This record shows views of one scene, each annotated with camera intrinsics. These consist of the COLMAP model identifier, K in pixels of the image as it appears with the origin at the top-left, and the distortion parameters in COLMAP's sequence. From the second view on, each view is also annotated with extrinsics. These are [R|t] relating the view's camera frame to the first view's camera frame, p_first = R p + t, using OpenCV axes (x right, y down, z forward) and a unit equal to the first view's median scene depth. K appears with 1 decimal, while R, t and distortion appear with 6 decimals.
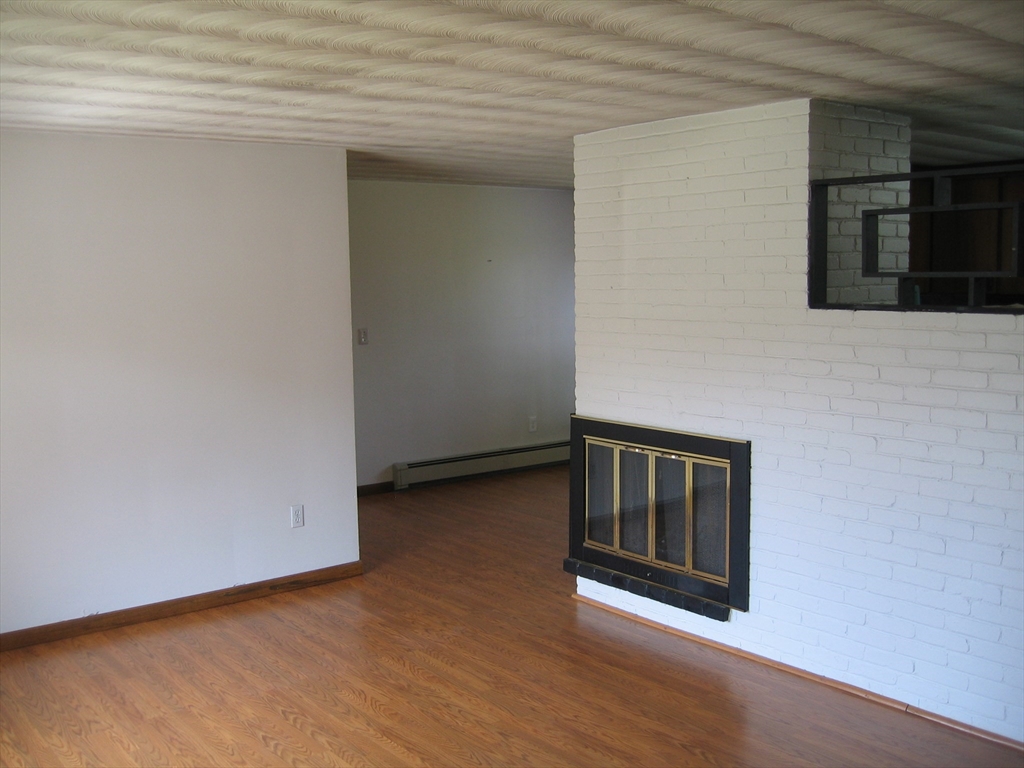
lens RADIAL K [[1043.7, 0, 512.0], [0, 1043.7, 384.0], [0, 0, 1]] dist [-0.112992, 0.034712]
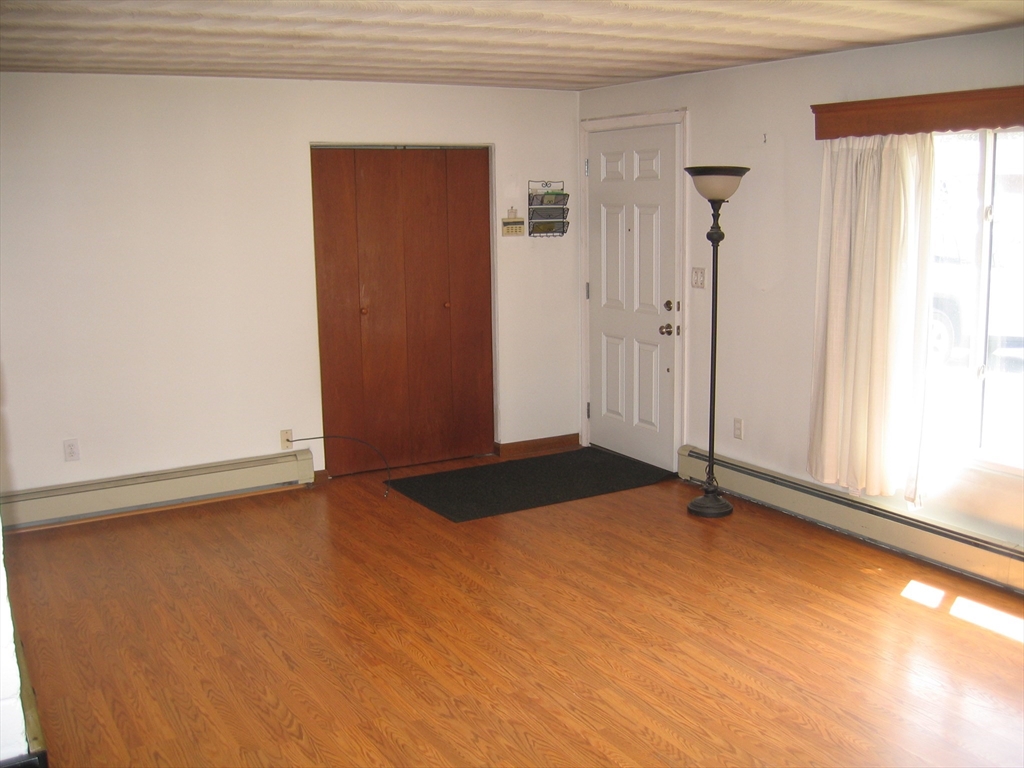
lens RADIAL K [[1043.7, 0, 512.0], [0, 1043.7, 384.0], [0, 0, 1]] dist [-0.112992, 0.034712]
pose [[-0.989326, 0.010997, 0.145304, -0.154425], [0.052175, 0.957773, 0.282752, -0.193536], [-0.136059, 0.287315, -0.948123, 1.760376]]
